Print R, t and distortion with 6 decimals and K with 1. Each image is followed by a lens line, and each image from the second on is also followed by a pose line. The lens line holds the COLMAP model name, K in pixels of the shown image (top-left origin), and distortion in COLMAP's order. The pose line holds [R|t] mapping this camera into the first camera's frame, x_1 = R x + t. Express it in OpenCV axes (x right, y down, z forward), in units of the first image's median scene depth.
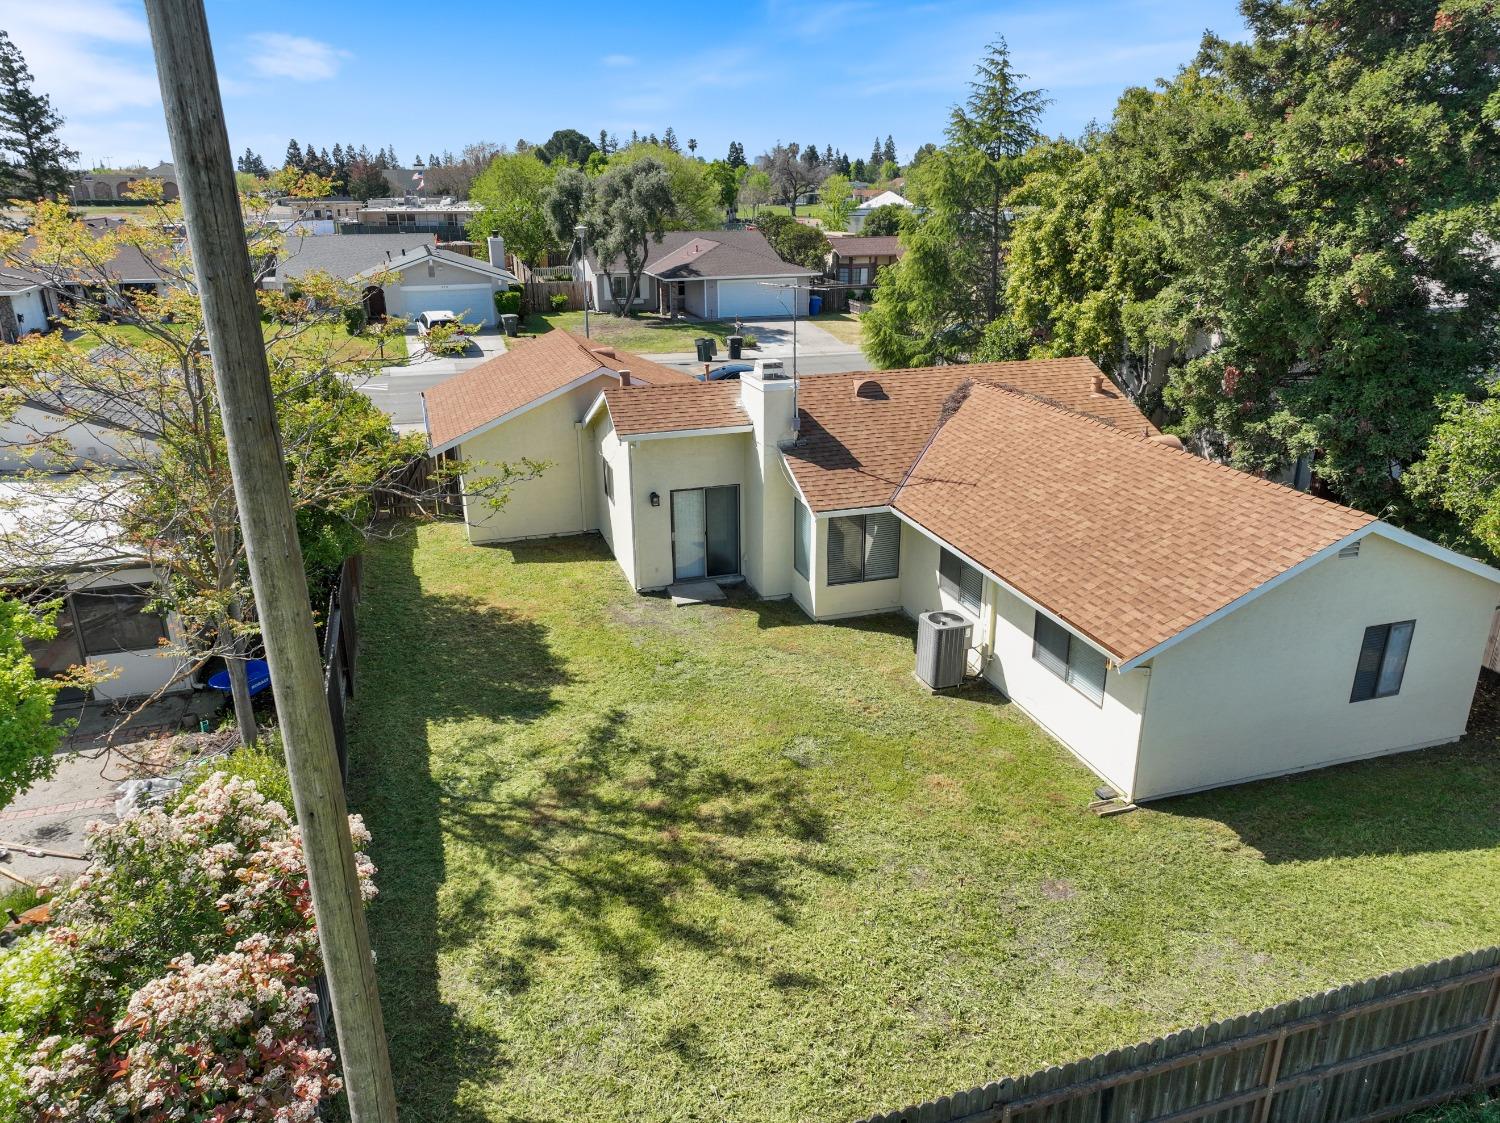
lens RADIAL K [[1056.3, 0, 753.7], [0, 1056.3, 563.9], [0, 0, 1]] dist [0.001832, 0.012357]
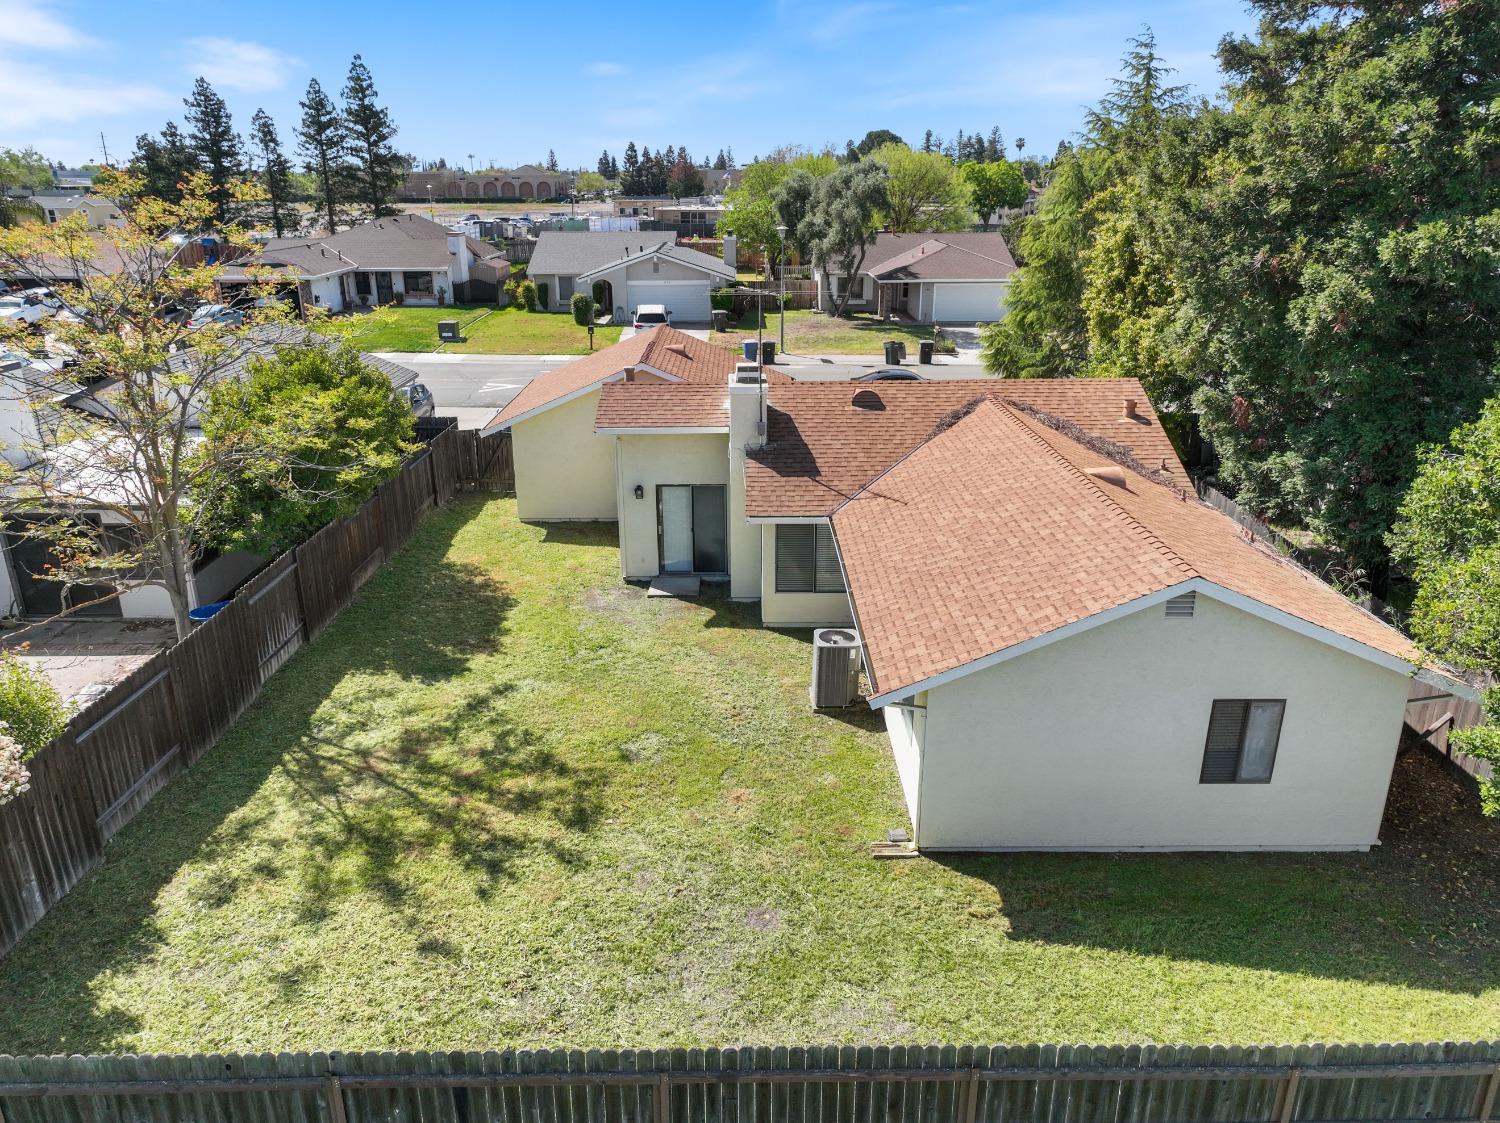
lens RADIAL K [[1056.3, 0, 753.7], [0, 1056.3, 563.9], [0, 0, 1]] dist [0.001832, 0.012357]
pose [[0.955157, 0.102437, -0.277817, 0.329382], [-0.102309, 0.994640, 0.014997, -0.019246], [0.277864, 0.014098, 0.960517, 0.038206]]
